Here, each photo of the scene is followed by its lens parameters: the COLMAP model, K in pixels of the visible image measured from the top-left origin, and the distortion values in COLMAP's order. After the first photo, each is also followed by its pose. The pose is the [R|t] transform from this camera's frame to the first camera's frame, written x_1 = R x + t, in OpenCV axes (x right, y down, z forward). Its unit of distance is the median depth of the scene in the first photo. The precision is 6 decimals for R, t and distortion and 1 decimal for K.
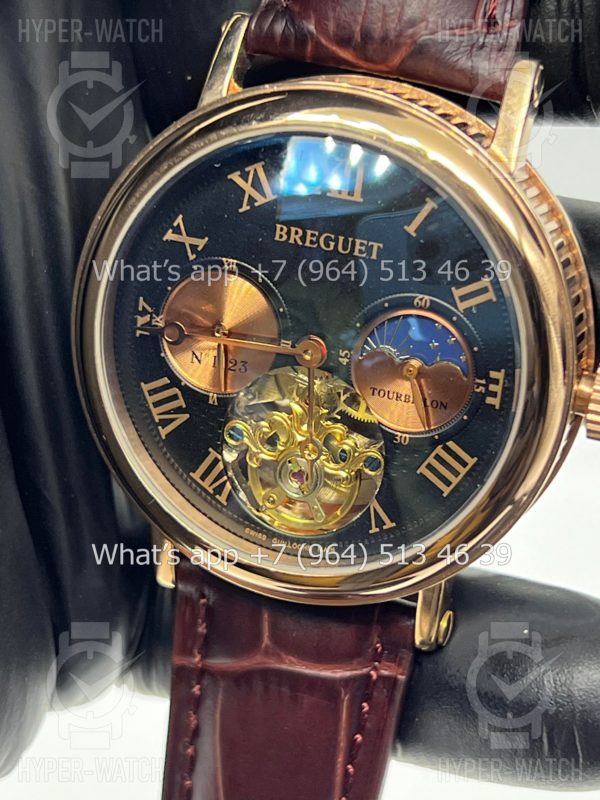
lens RADIAL K [[1883.2, 0, 299.6], [0, 1883.2, 414.4], [0, 0, 1]] dist [0.330893, -0.962159]
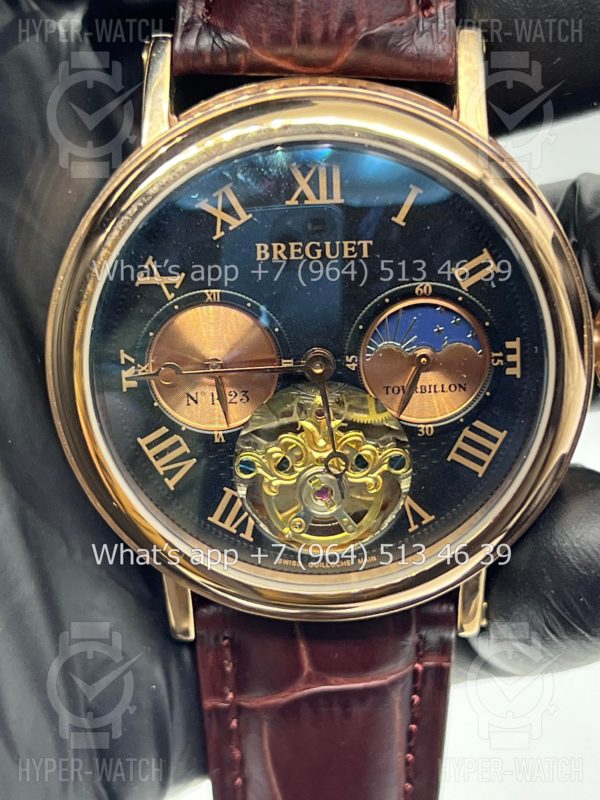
lens RADIAL K [[1883.2, 0, 299.6], [0, 1883.2, 414.4], [0, 0, 1]] dist [0.330893, -0.962159]
pose [[0.939161, -0.230794, 0.254384, -0.255966], [0.229955, 0.972626, 0.033460, -0.043156], [-0.255143, 0.027072, 0.966524, 0.065882]]
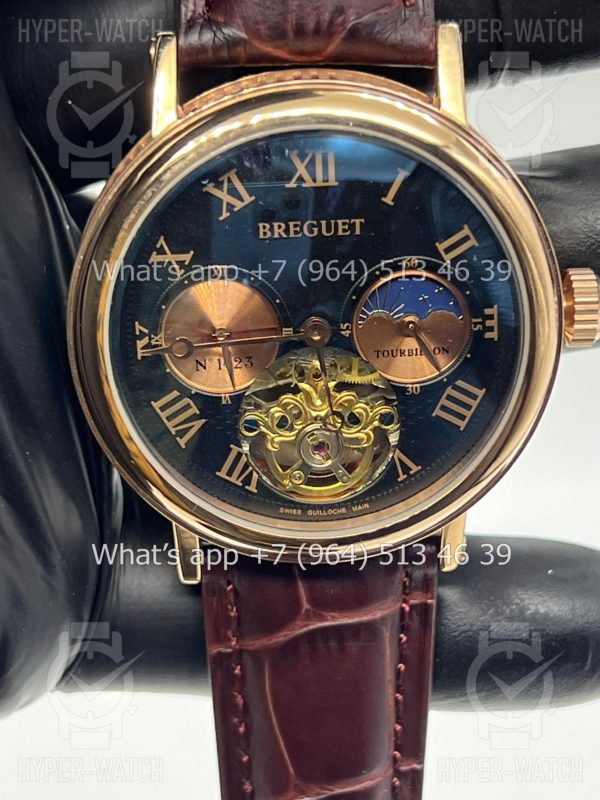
lens RADIAL K [[1883.2, 0, 299.6], [0, 1883.2, 414.4], [0, 0, 1]] dist [0.330893, -0.962159]
pose [[0.920076, -0.258437, 0.294397, -0.329866], [0.245207, 0.966024, 0.081682, -0.078027], [-0.305504, -0.002965, 0.952186, -0.015530]]
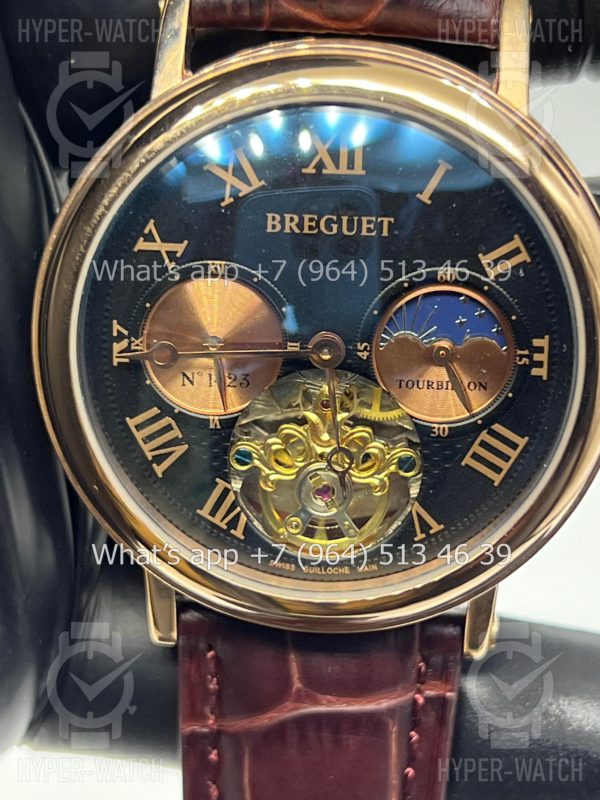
lens RADIAL K [[1883.2, 0, 299.6], [0, 1883.2, 414.4], [0, 0, 1]] dist [0.330893, -0.962159]
pose [[0.961070, -0.159885, 0.225345, -0.211555], [0.163561, 0.986530, 0.002390, -0.007685], [-0.222692, 0.034560, 0.974276, 0.138126]]
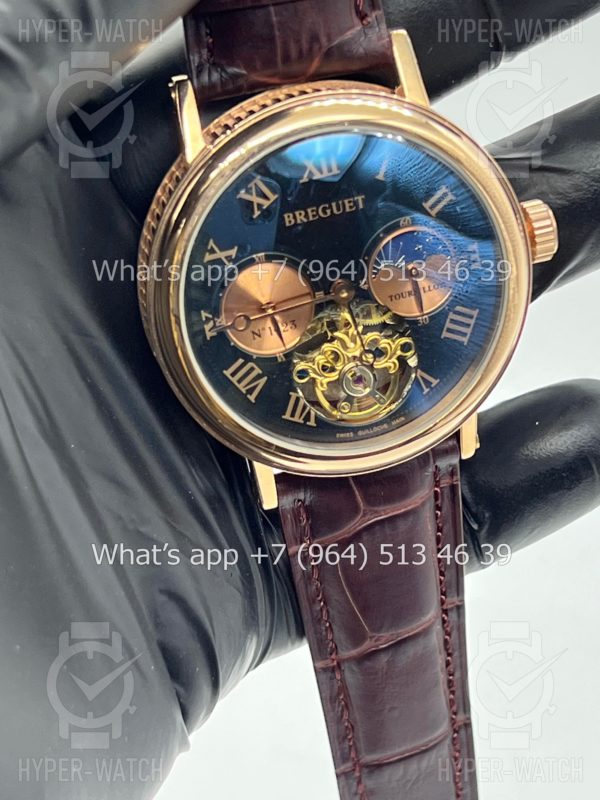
lens RADIAL K [[1883.2, 0, 299.6], [0, 1883.2, 414.4], [0, 0, 1]] dist [0.330893, -0.962159]
pose [[0.815328, -0.443599, 0.372102, -0.560776], [0.420353, 0.895461, 0.146465, -0.164881], [-0.398174, 0.036997, 0.916563, -0.220920]]
